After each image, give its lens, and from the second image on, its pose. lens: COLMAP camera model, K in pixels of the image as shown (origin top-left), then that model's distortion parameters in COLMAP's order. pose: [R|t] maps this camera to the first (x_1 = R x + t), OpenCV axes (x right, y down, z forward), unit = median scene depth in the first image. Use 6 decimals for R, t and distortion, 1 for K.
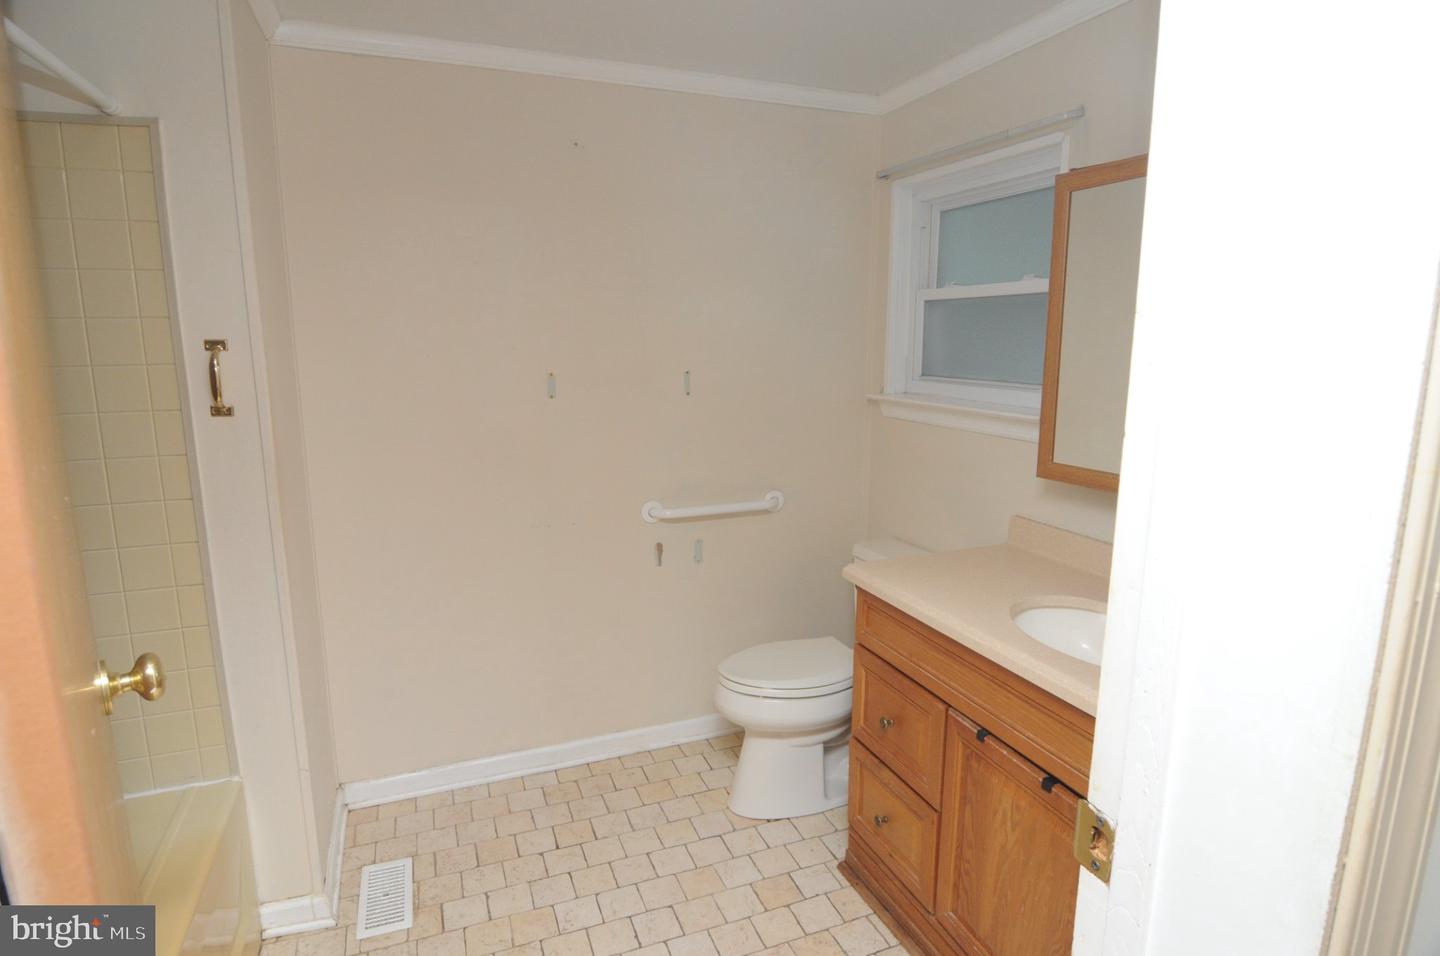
lens RADIAL K [[771.4, 0, 716.5], [0, 771.4, 475.4], [0, 0, 1]] dist [-0.009615, -0.009461]
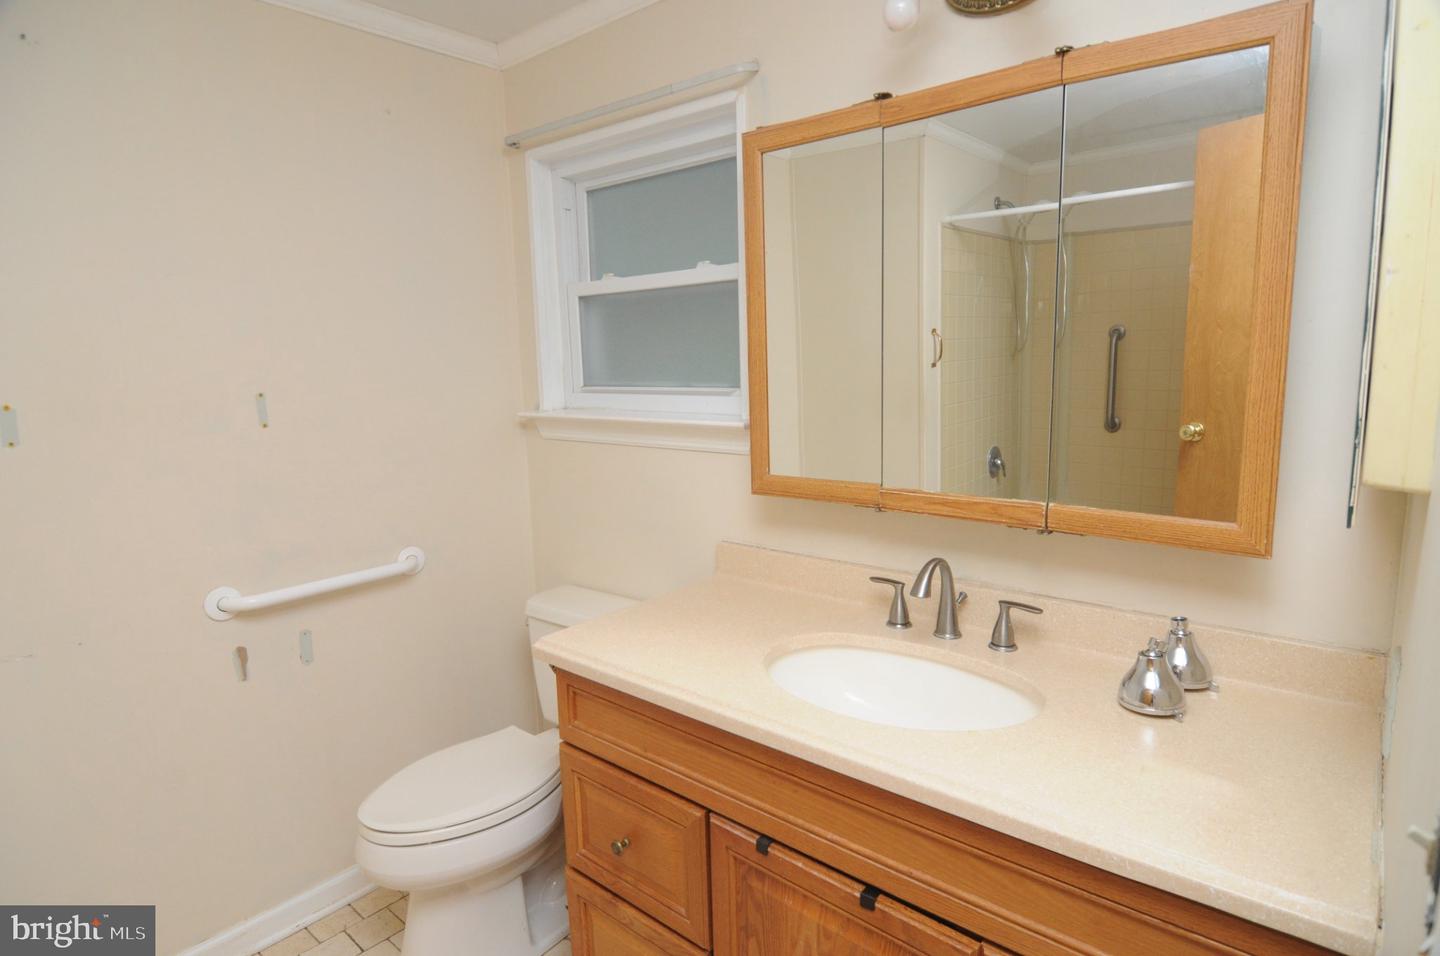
lens RADIAL K [[771.4, 0, 716.5], [0, 771.4, 475.4], [0, 0, 1]] dist [-0.009615, -0.009461]
pose [[0.878485, -0.095576, 0.468112, -0.010141], [0.110486, 0.993868, -0.004422, -0.018952], [-0.464819, 0.055604, 0.883658, 0.273989]]
